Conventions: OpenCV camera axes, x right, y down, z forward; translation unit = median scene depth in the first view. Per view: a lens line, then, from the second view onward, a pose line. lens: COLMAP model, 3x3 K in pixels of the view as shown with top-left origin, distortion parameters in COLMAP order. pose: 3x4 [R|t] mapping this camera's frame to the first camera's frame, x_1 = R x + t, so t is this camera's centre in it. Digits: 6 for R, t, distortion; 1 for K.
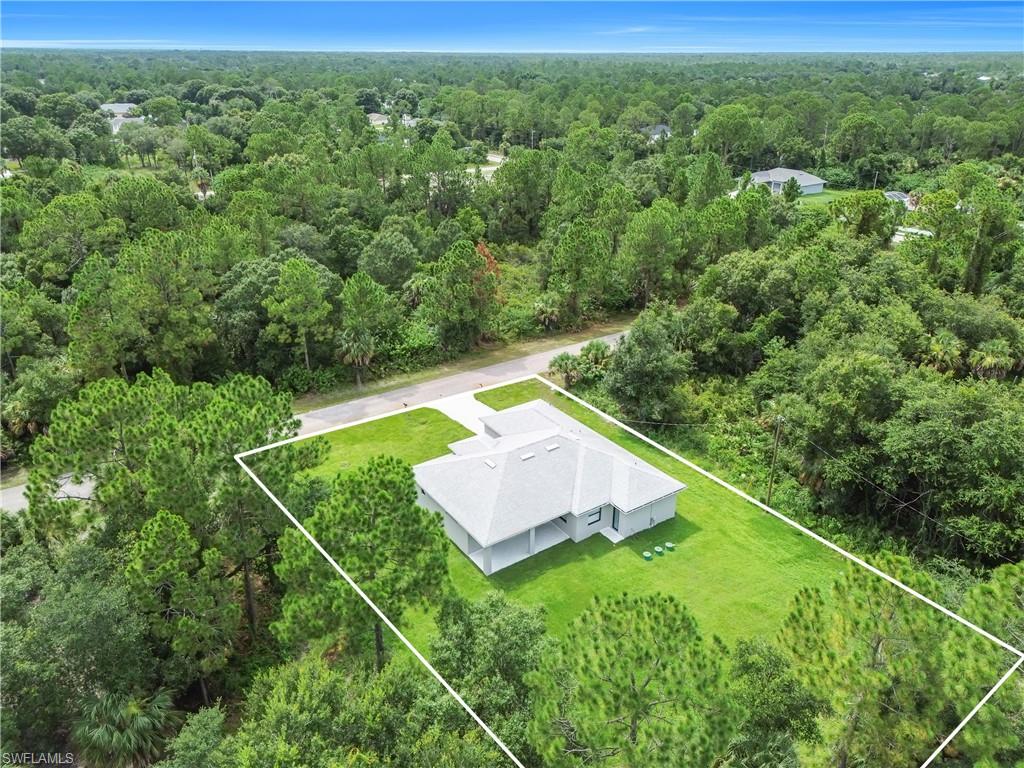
lens RADIAL K [[716.6, 0, 513.2], [0, 716.6, 379.6], [0, 0, 1]] dist [0.063999, -0.060529]
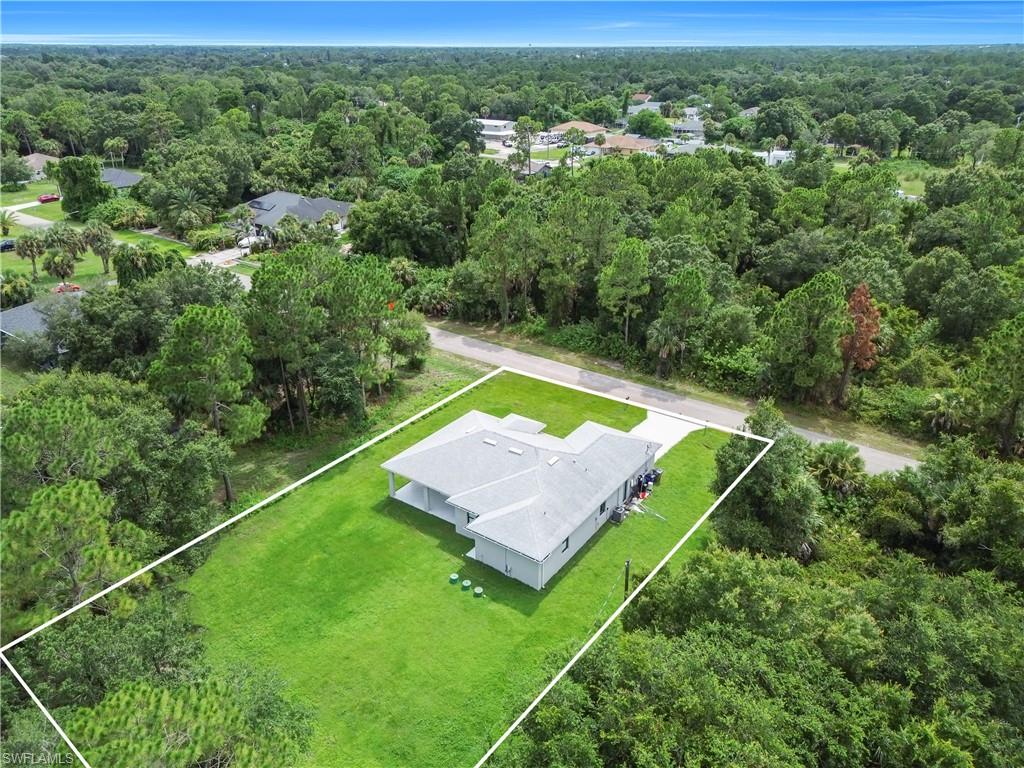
lens RADIAL K [[716.6, 0, 513.2], [0, 716.6, 379.6], [0, 0, 1]] dist [0.063999, -0.060529]
pose [[0.348562, 0.390816, -0.851919, 0.614946], [-0.387342, 0.887739, 0.248768, -0.169126], [0.853505, 0.243273, 0.460812, 0.382984]]
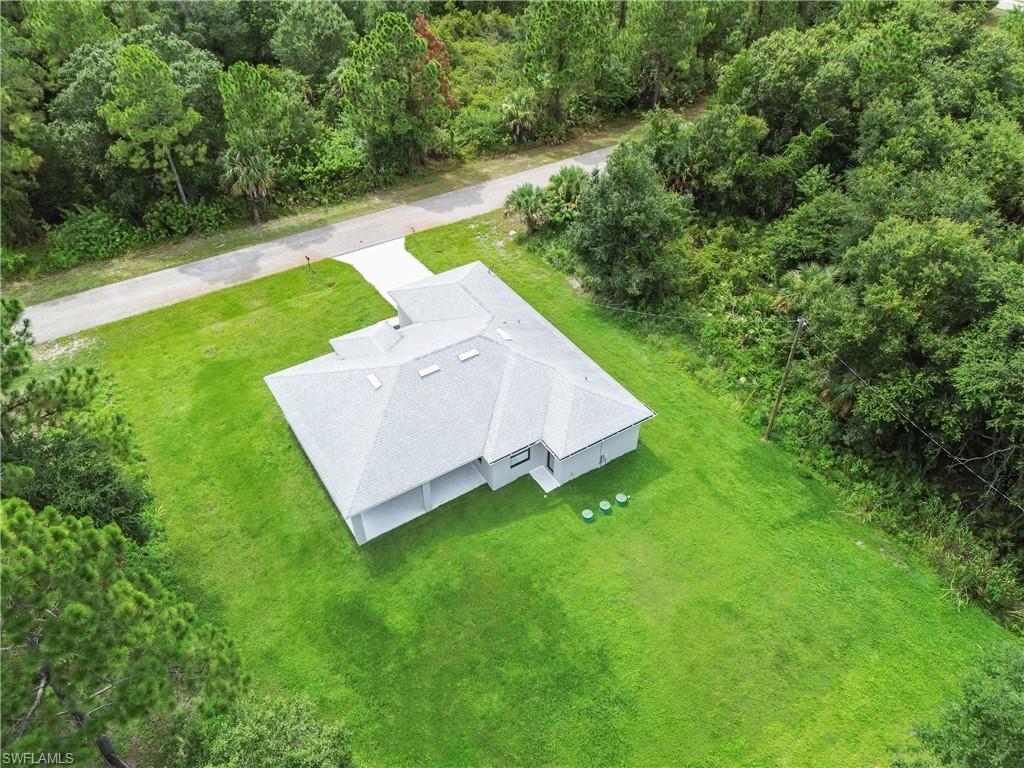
lens RADIAL K [[716.6, 0, 513.2], [0, 716.6, 379.6], [0, 0, 1]] dist [0.063999, -0.060529]
pose [[0.999288, 0.019308, -0.032416, 0.089421], [-0.009014, 0.956440, 0.291791, -0.063834], [0.036637, -0.291291, 0.955933, 0.238066]]
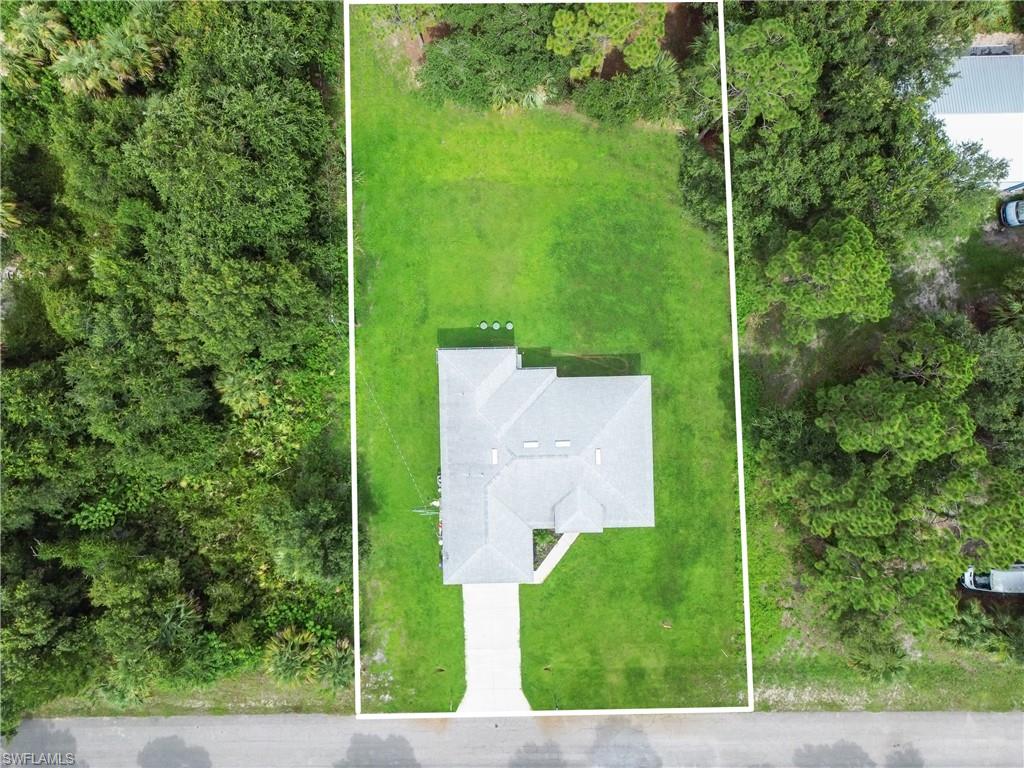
lens RADIAL K [[716.6, 0, 513.2], [0, 716.6, 379.6], [0, 0, 1]] dist [0.063999, -0.060529]
pose [[-0.836556, -0.547826, -0.007825, 0.096876], [0.225339, -0.357052, 0.906497, -0.562163], [-0.499396, 0.756572, 0.422141, 0.390071]]
